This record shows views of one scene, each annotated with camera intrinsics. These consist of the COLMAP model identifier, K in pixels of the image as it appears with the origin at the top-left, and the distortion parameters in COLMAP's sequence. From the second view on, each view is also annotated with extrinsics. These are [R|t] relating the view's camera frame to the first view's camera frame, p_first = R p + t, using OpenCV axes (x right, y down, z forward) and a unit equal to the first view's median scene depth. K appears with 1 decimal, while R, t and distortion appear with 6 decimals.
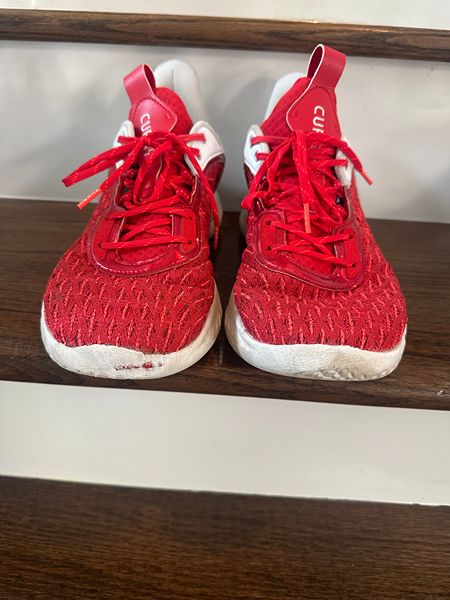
lens RADIAL K [[436.5, 0, 222.1], [0, 436.5, 300.6], [0, 0, 1]] dist [-0.013145, -0.007793]
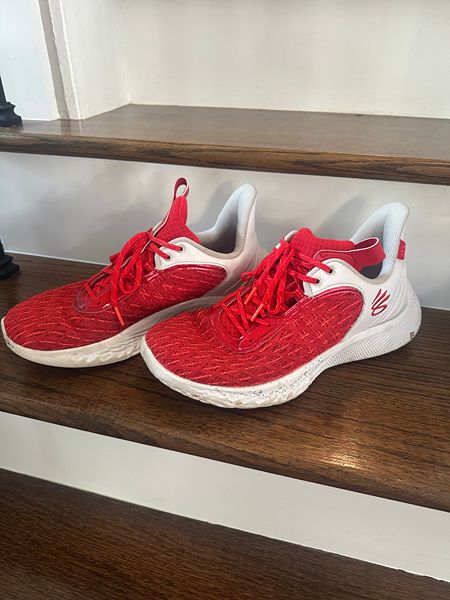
lens RADIAL K [[436.5, 0, 221.6], [0, 436.5, 297.6], [0, 0, 1]] dist [-0.013145, -0.007793]
pose [[0.977895, 0.076114, -0.194749, 0.170899], [-0.081715, 0.996437, -0.020879, -0.190667], [0.192466, 0.036331, 0.980631, -0.235066]]
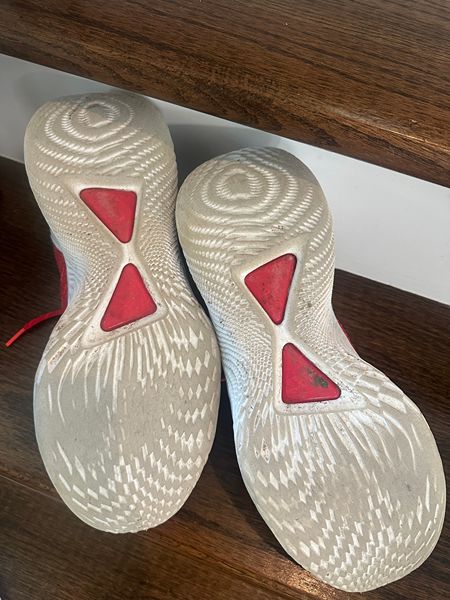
lens RADIAL K [[436.5, 0, 226.4], [0, 436.5, 296.3], [0, 0, 1]] dist [-0.013145, -0.007793]
pose [[0.953527, 0.270885, -0.131940, -0.160312], [-0.175952, 0.856069, 0.485990, 0.048154], [0.244597, -0.440190, 0.863948, 0.031951]]
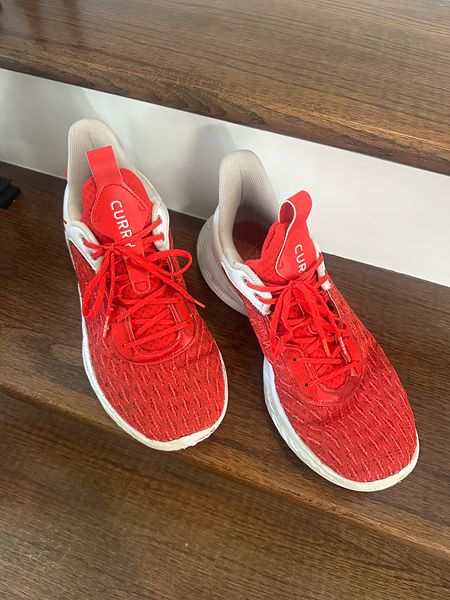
lens RADIAL K [[436.5, 0, 223.5], [0, 436.5, 300.9], [0, 0, 1]] dist [-0.013145, -0.007793]
pose [[0.958107, 0.231542, -0.168579, 0.014097], [-0.149631, 0.906541, 0.394708, 0.134811], [0.244215, -0.352948, 0.903209, -0.265318]]
